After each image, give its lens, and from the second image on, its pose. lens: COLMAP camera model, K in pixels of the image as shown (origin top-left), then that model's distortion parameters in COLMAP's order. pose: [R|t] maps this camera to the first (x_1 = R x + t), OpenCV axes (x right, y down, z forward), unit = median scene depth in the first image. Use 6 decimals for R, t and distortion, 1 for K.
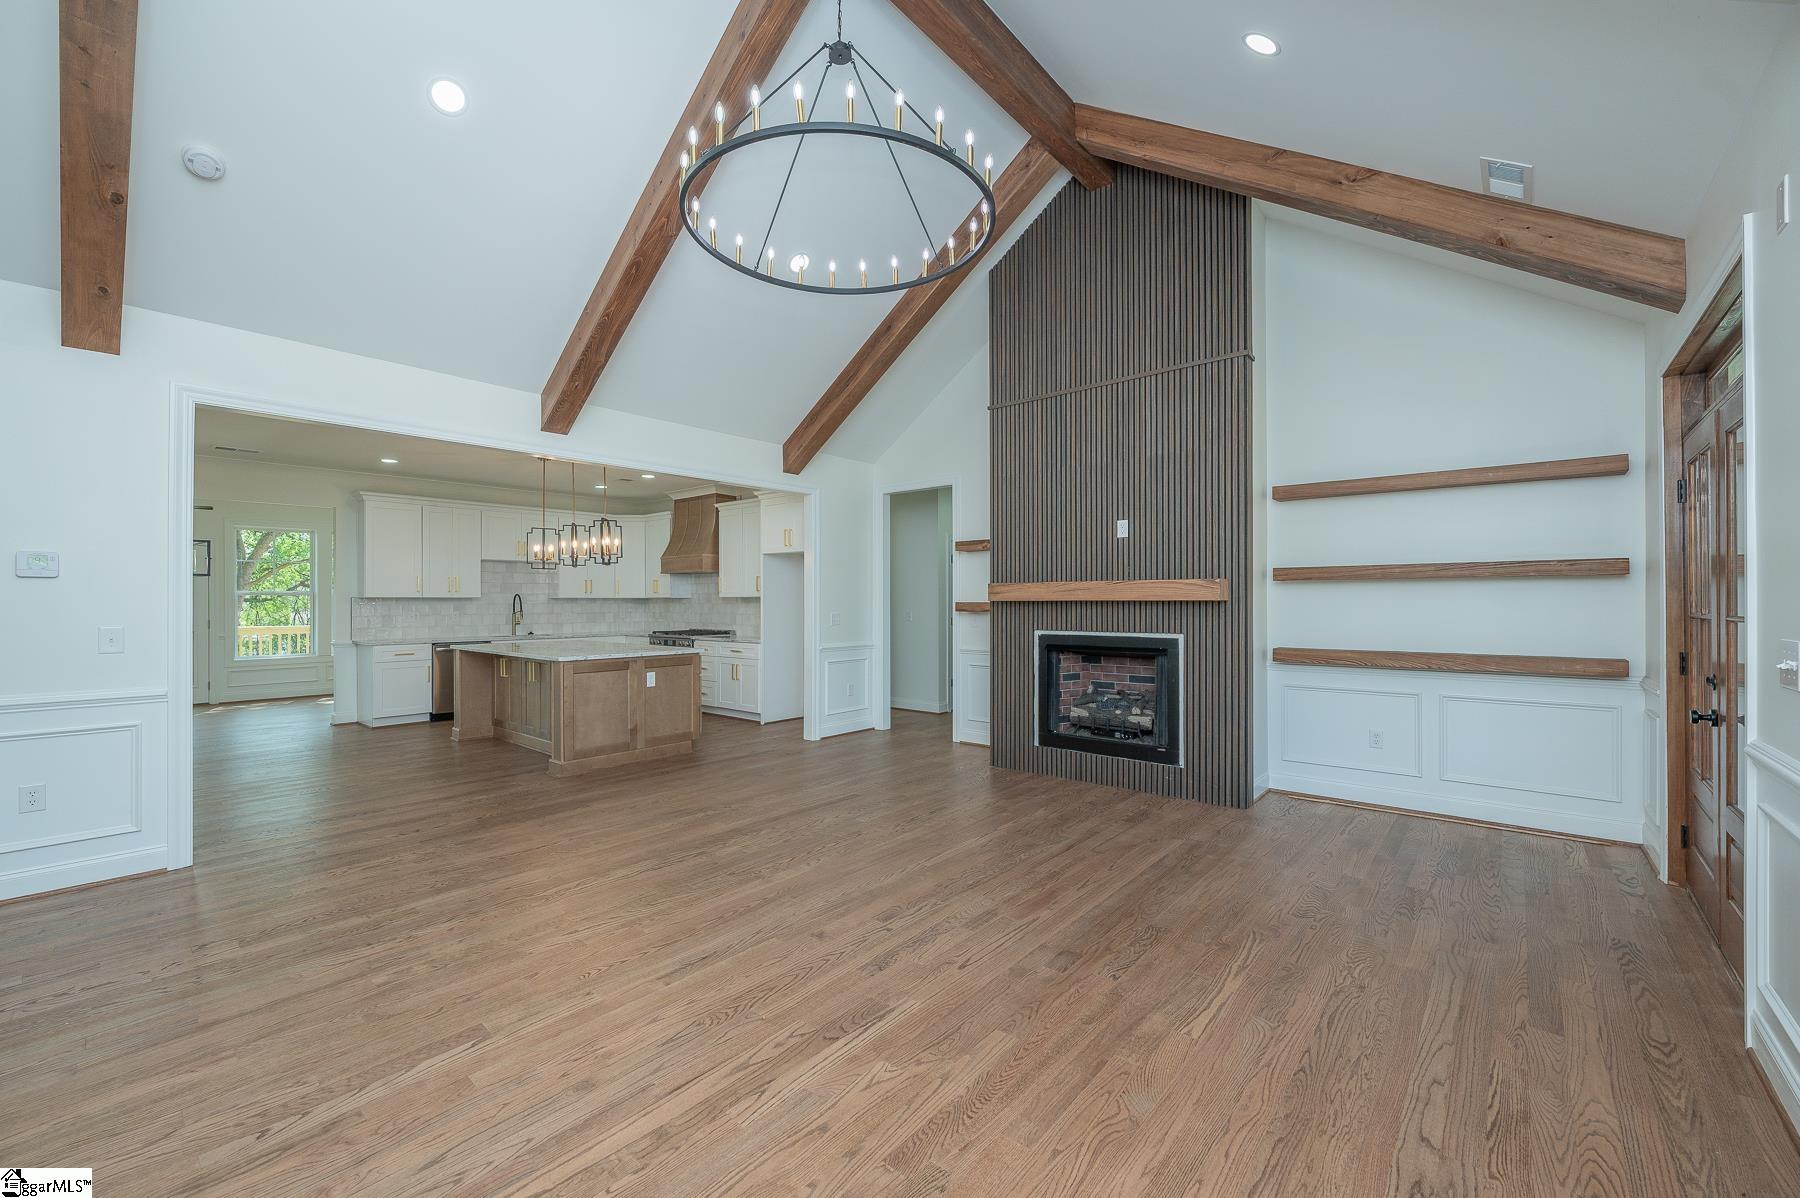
lens RADIAL K [[722.5, 0, 914.6], [0, 722.5, 607.1], [0, 0, 1]] dist [-0.001449, 0.000627]
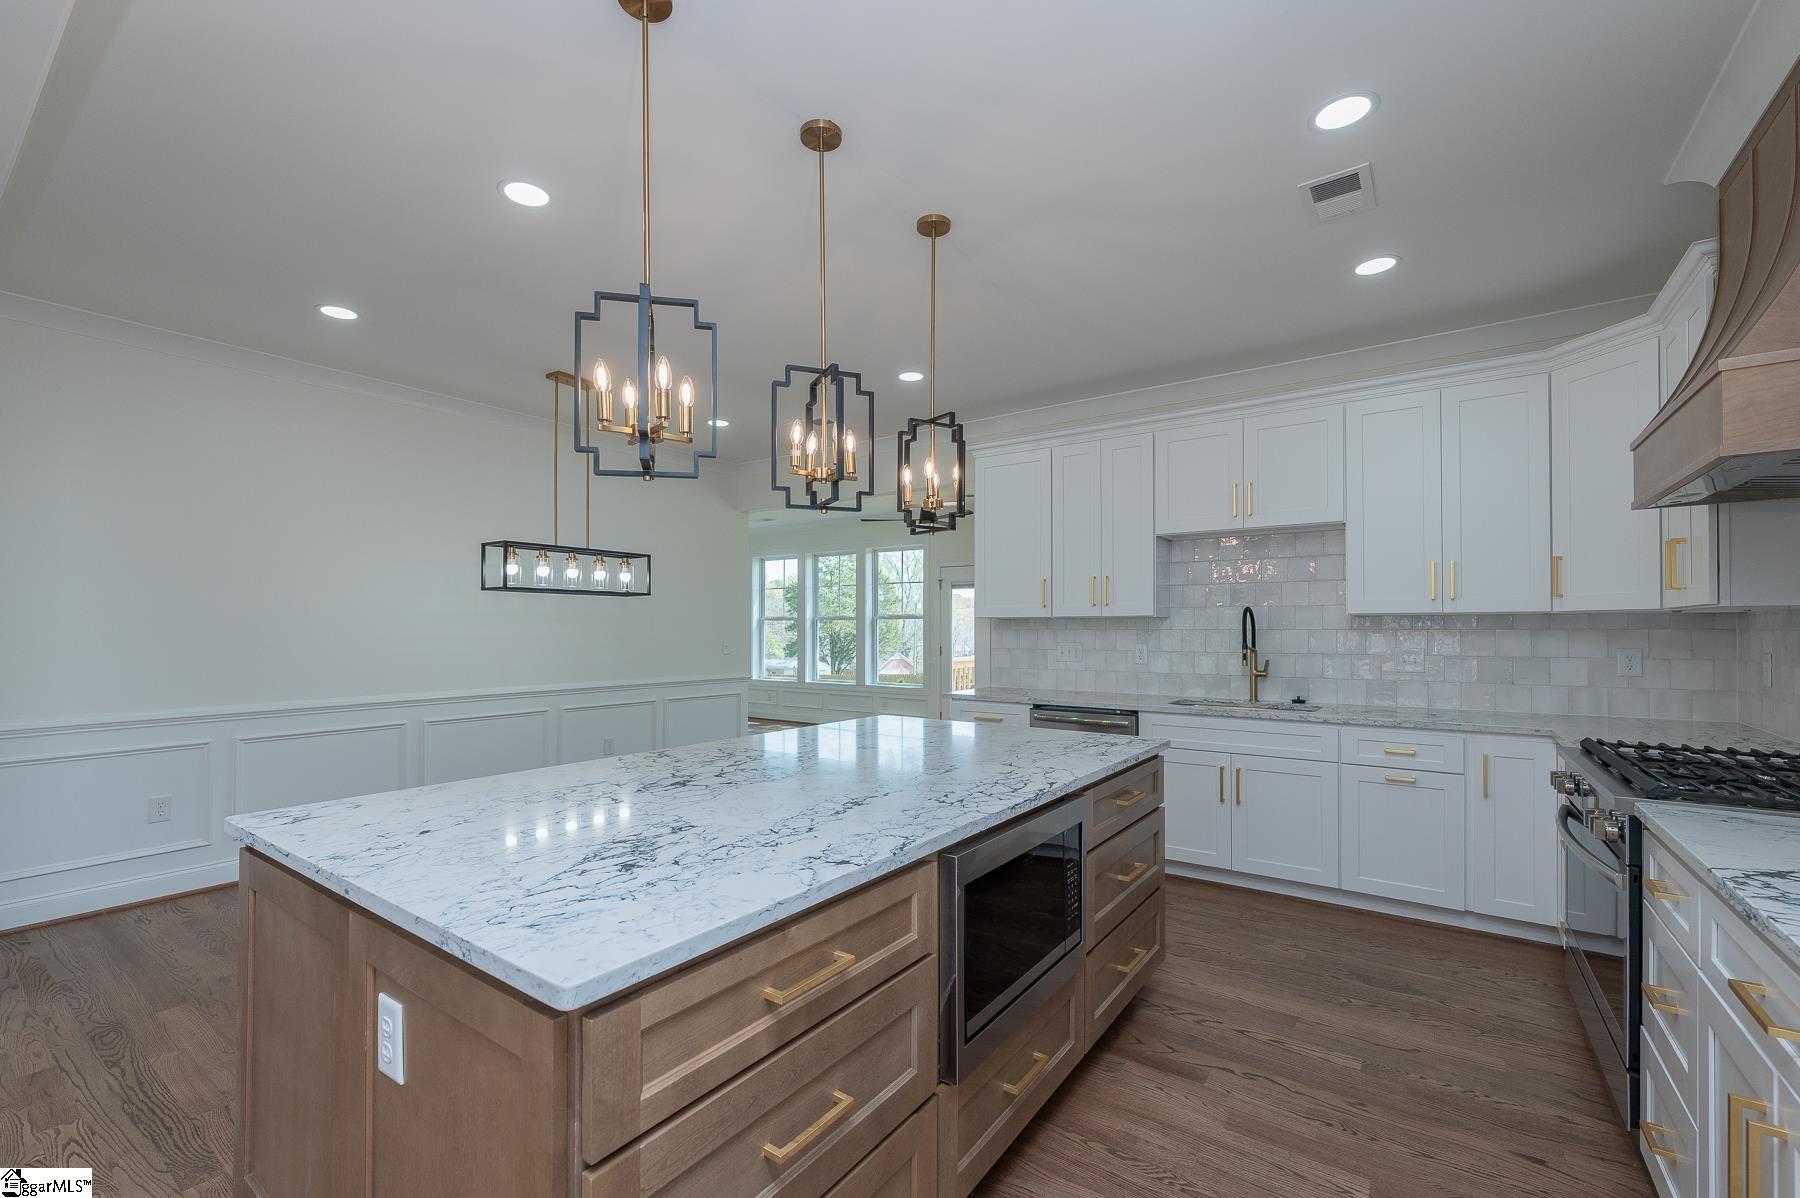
lens RADIAL K [[771.8, 0, 880.2], [0, 771.8, 619.7], [0, 0, 1]] dist [-0.000551, -0.000715]
pose [[0.057779, -0.010705, -0.998272, -0.171751], [-0.007166, 0.999912, -0.011137, -0.005893], [0.998304, 0.007797, 0.057698, 1.201708]]
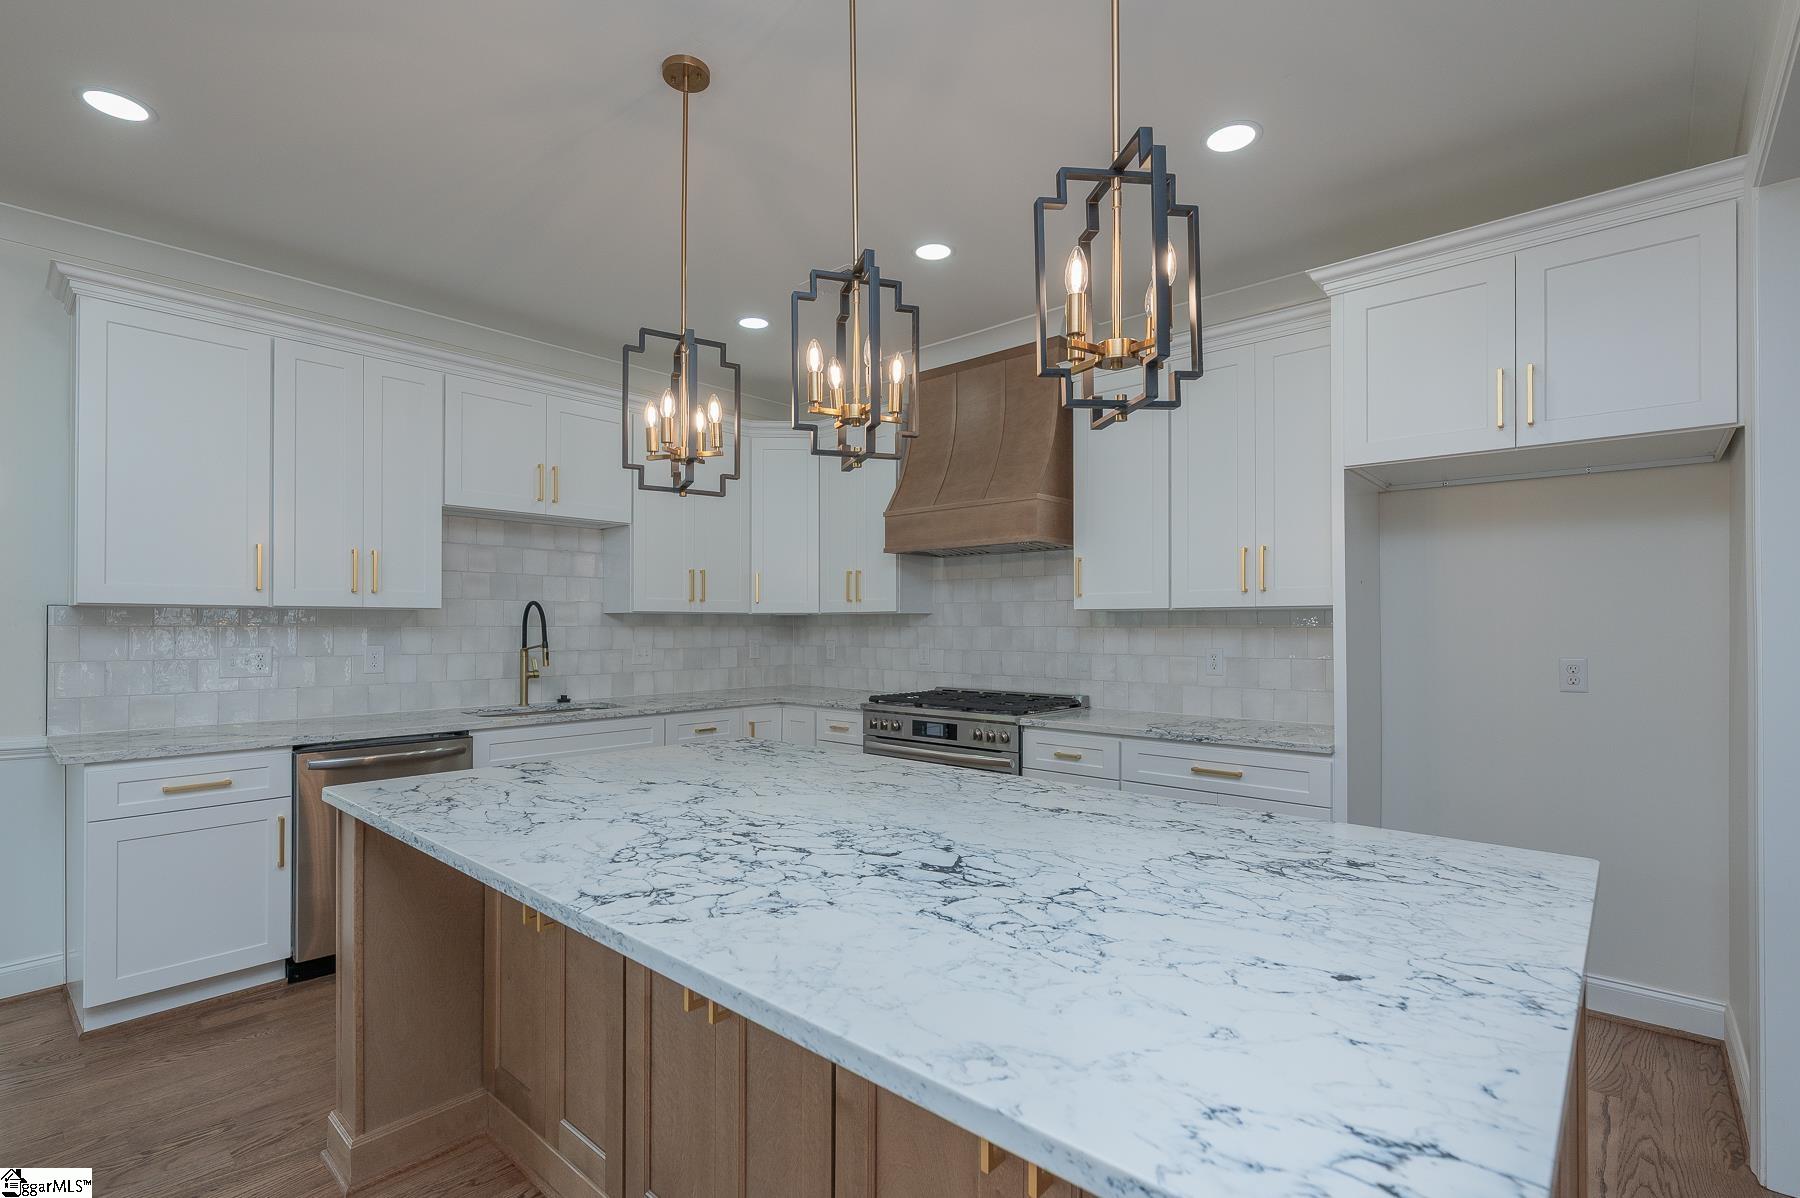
lens RADIAL K [[832.8, 0, 906.2], [0, 832.8, 619.0], [0, 0, 1]] dist [-0.000498, 0.000008]
pose [[0.999649, 0.002441, -0.026372, -0.536850], [-0.002833, 0.999886, -0.014853, -0.003589], [0.026333, 0.014922, 0.999542, 0.885408]]
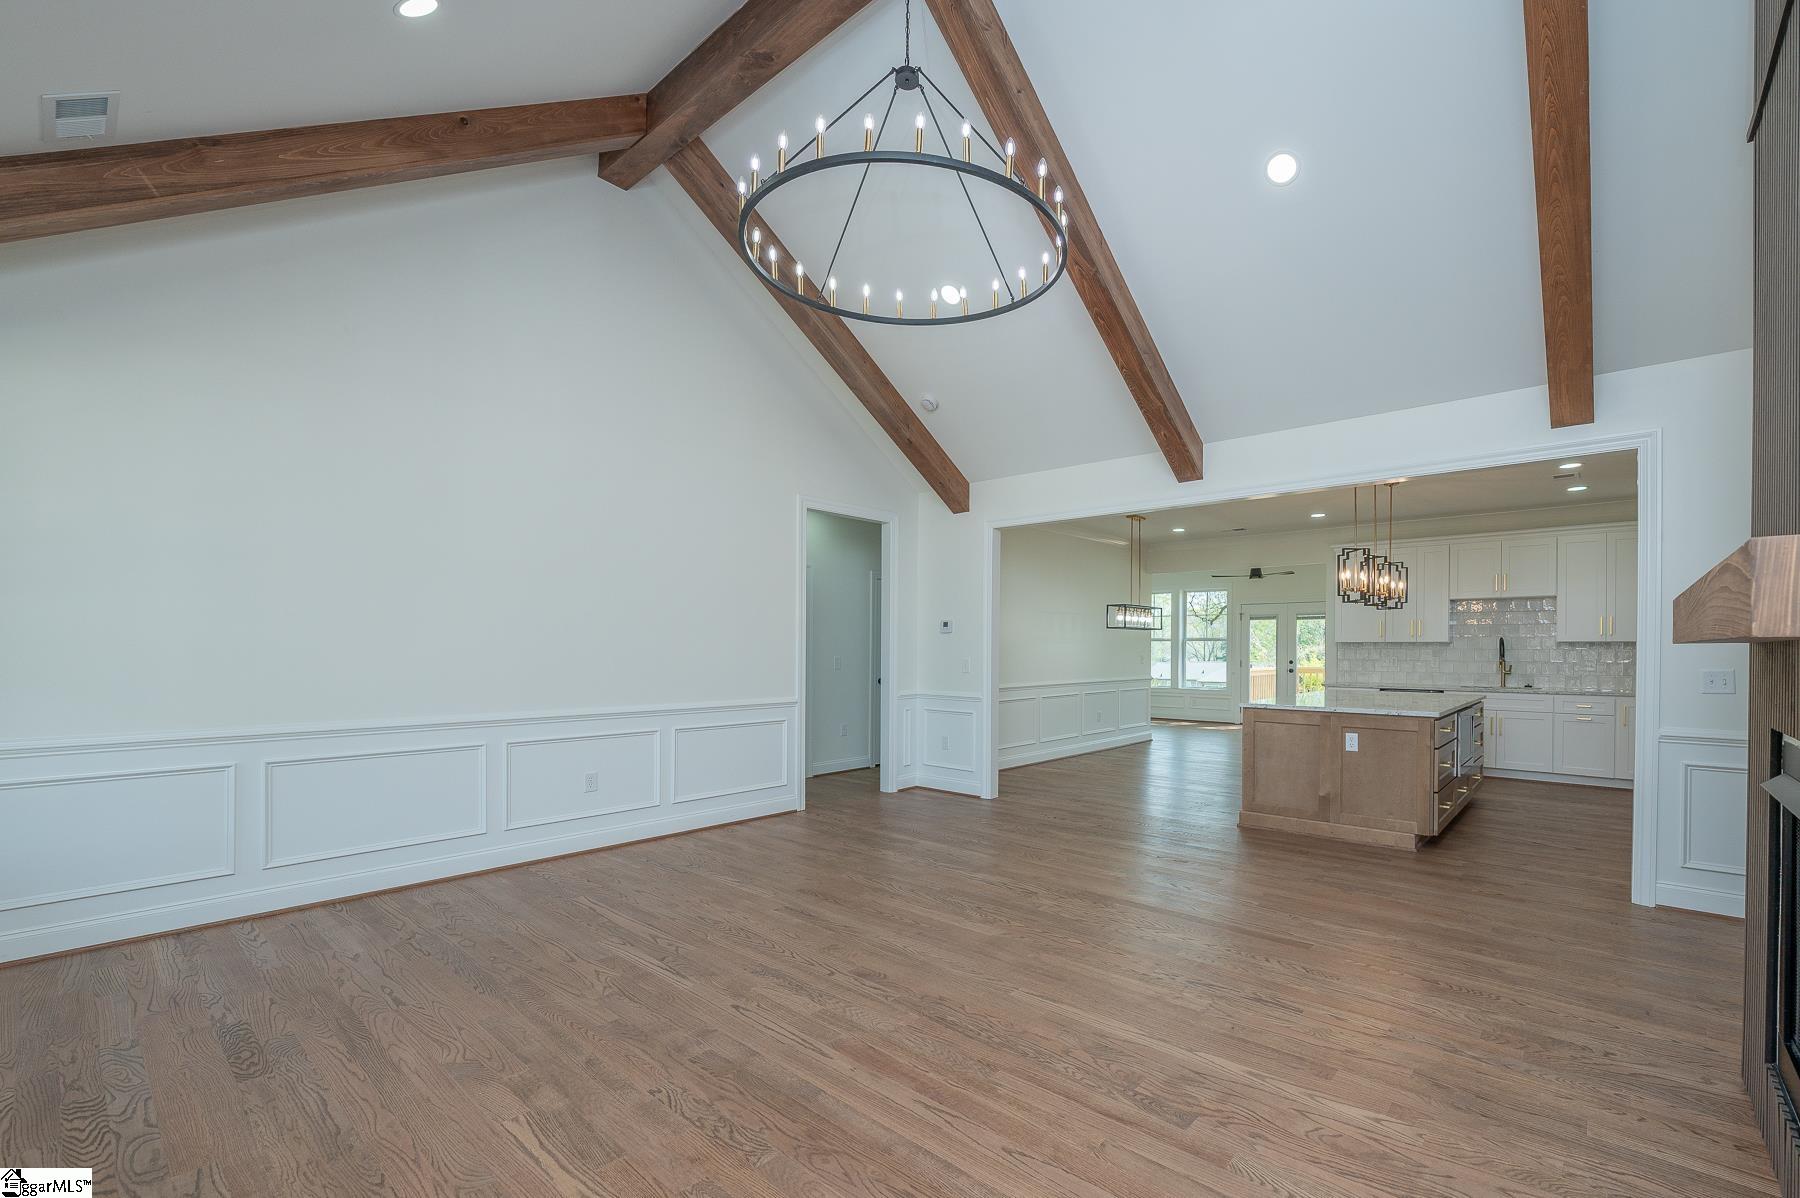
lens RADIAL K [[770.7, 0, 973.6], [0, 770.7, 647.5], [0, 0, 1]] dist [0.000937, -0.000488]
pose [[0.002277, 0.001877, -0.999996, 0.532029], [-0.010769, 0.999940, 0.001852, -0.002556], [0.999939, 0.010764, 0.002297, 0.620317]]
